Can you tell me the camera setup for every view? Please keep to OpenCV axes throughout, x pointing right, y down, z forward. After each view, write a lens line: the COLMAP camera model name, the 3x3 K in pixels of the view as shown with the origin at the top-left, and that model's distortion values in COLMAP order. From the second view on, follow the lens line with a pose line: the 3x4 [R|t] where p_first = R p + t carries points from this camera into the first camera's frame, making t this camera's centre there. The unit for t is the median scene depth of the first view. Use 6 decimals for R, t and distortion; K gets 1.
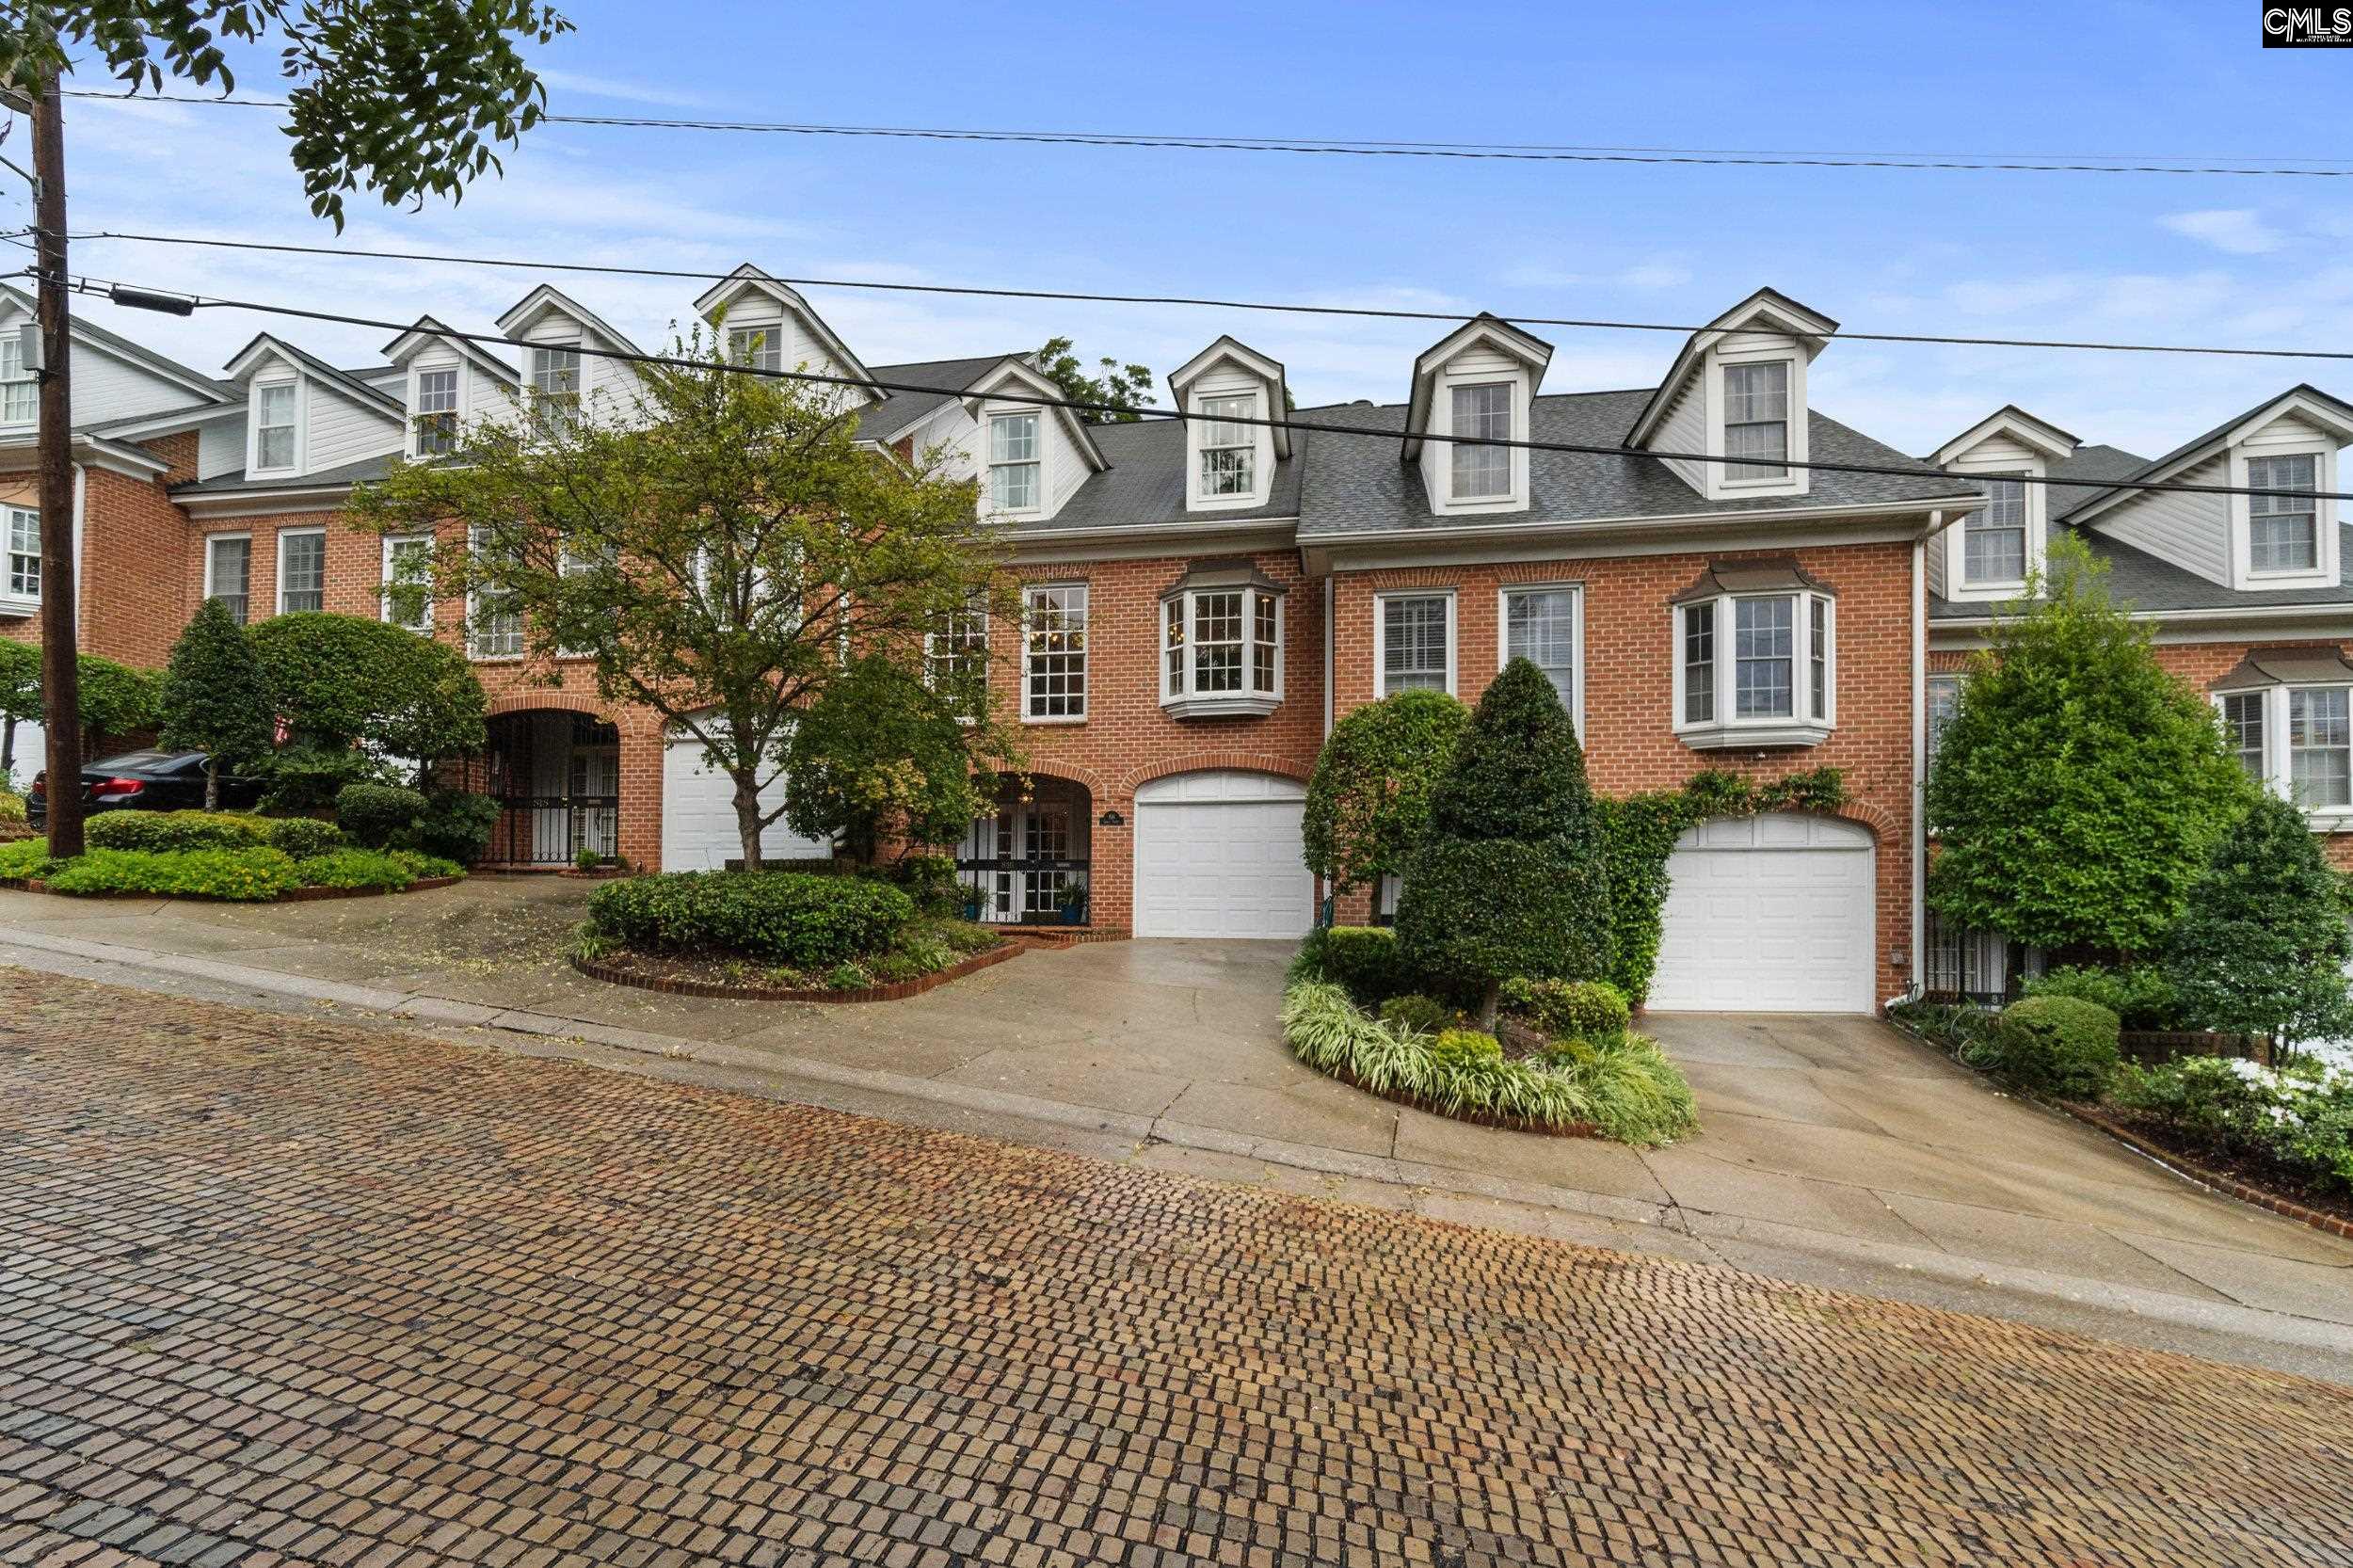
lens RADIAL K [[1012.4, 0, 1172.0], [0, 1012.4, 776.8], [0, 0, 1]] dist [-0.012541, 0.005041]
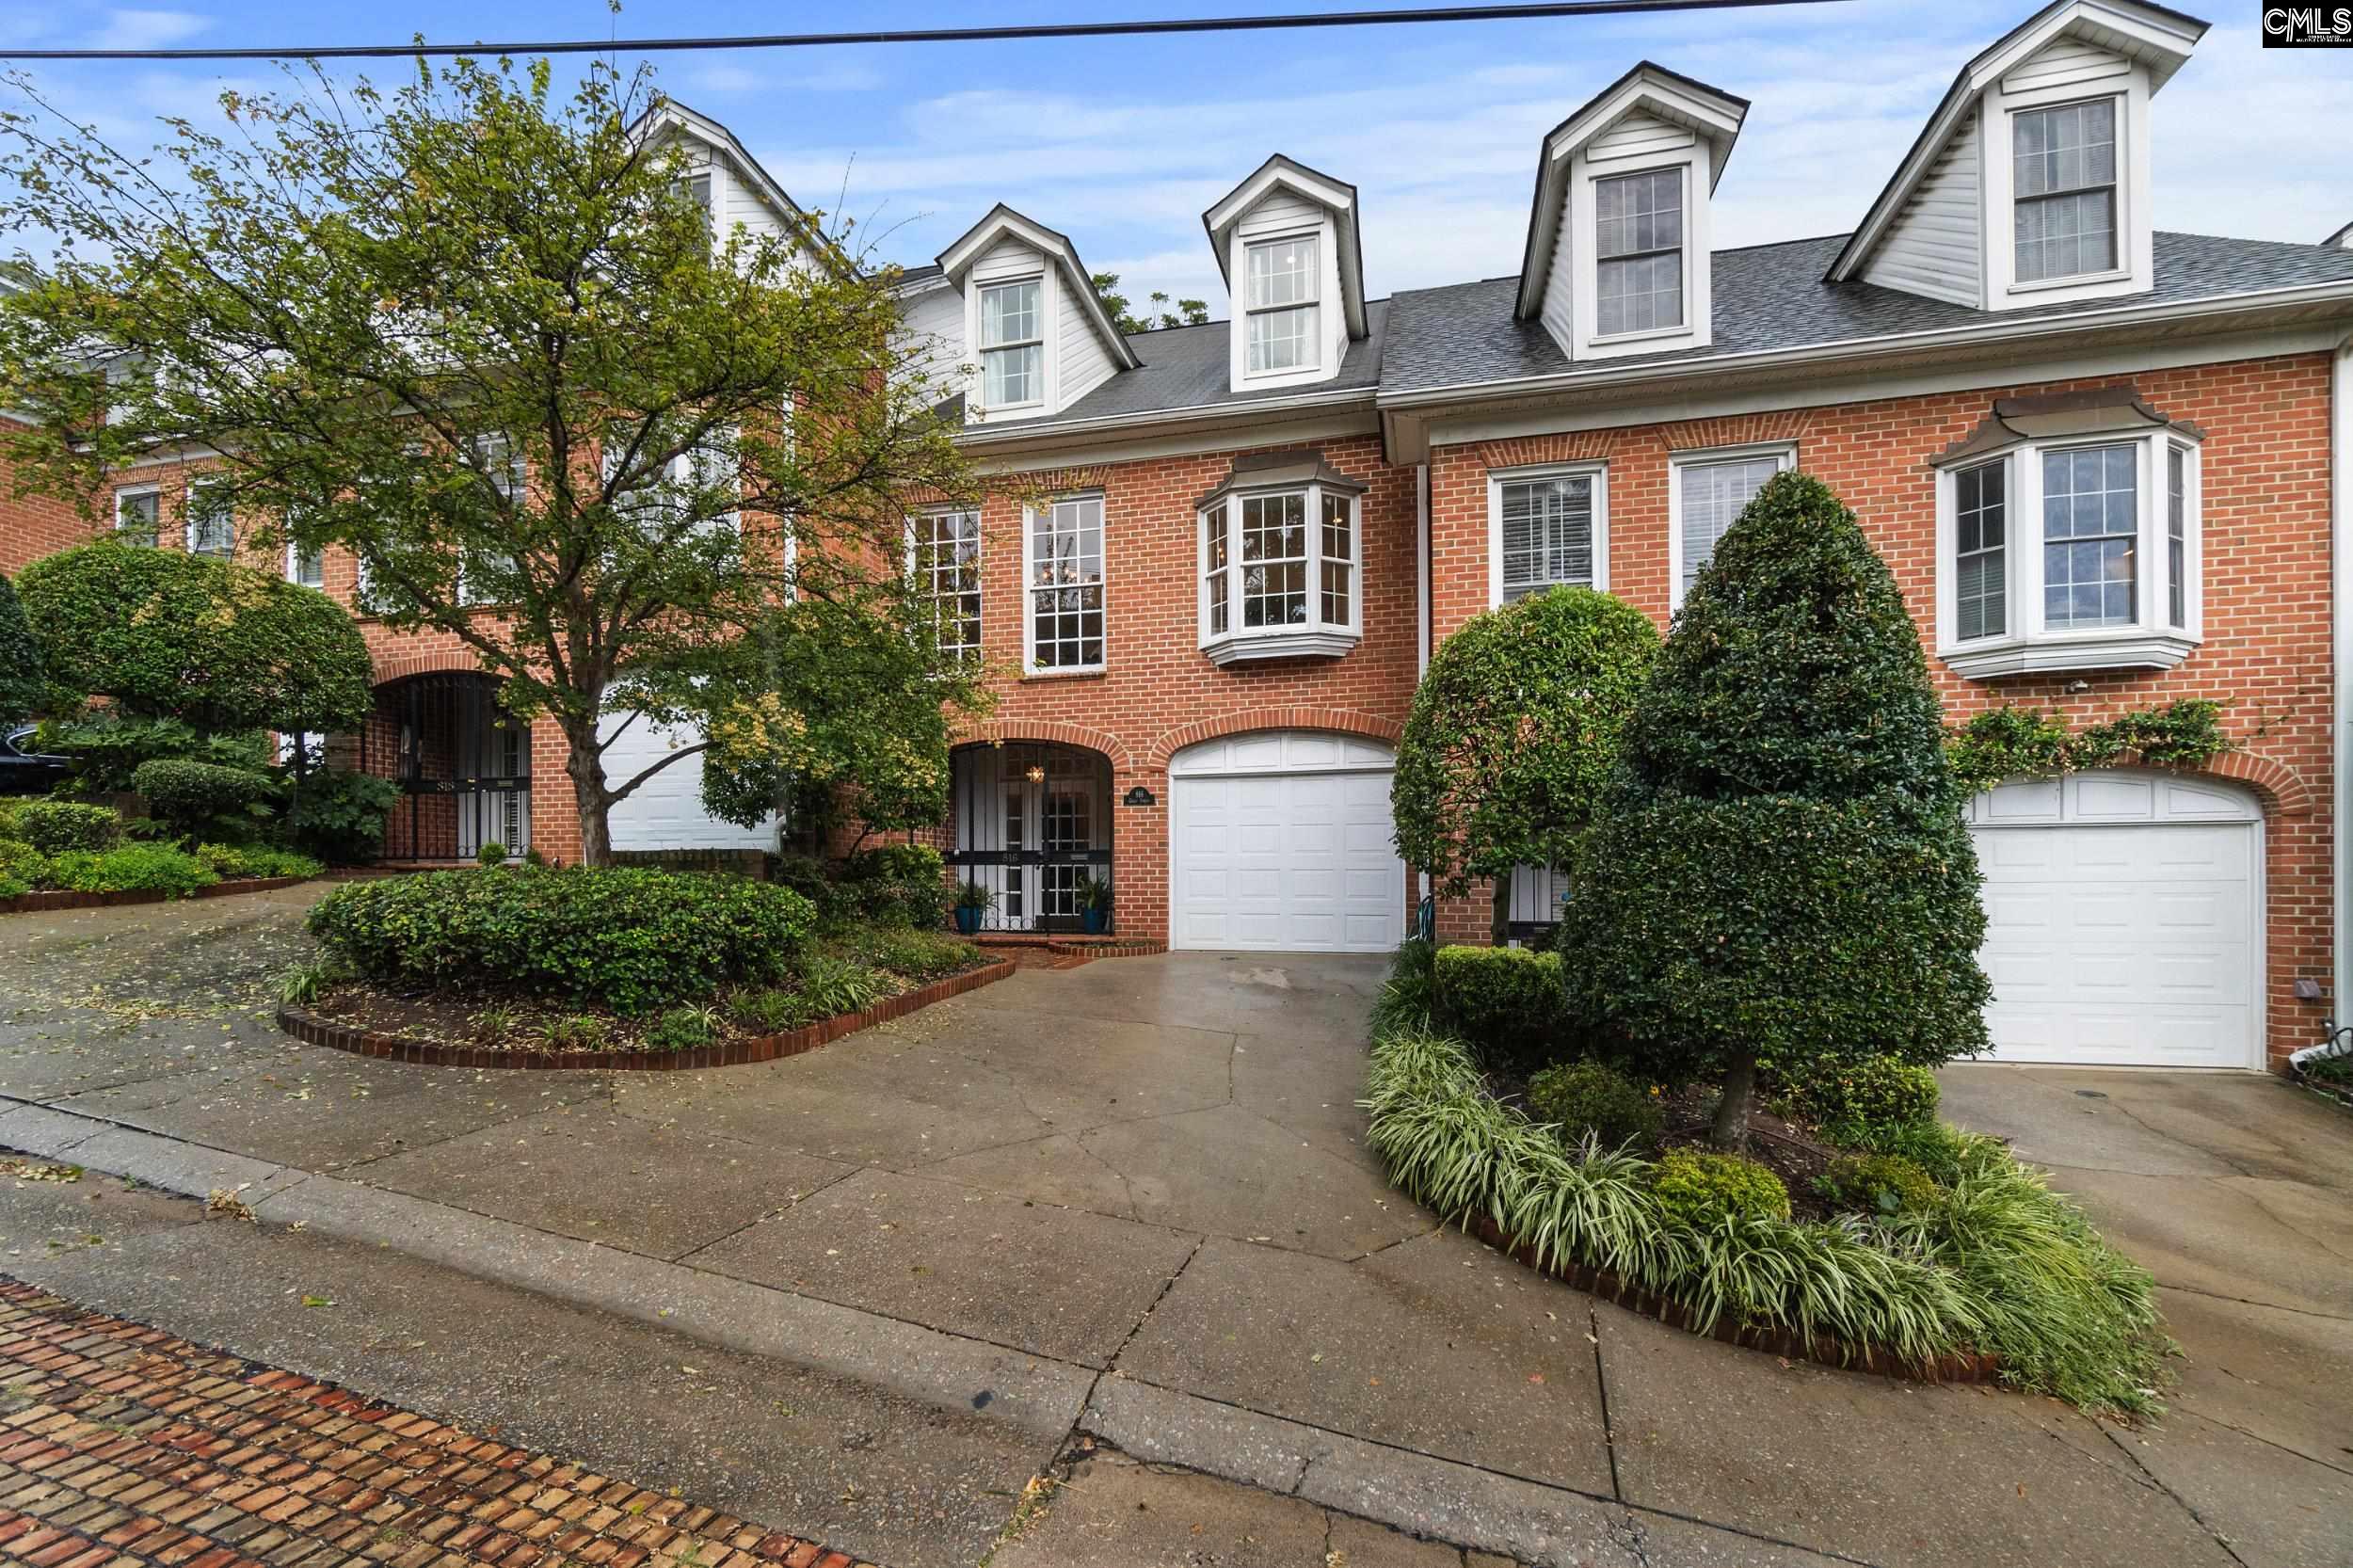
lens RADIAL K [[1012.4, 0, 1172.0], [0, 1012.4, 776.8], [0, 0, 1]] dist [-0.012541, 0.005041]
pose [[0.996859, -0.013447, -0.078046, 0.030169], [0.013781, 0.999898, 0.003735, 0.027539], [0.077988, -0.004799, 0.996943, 0.269713]]
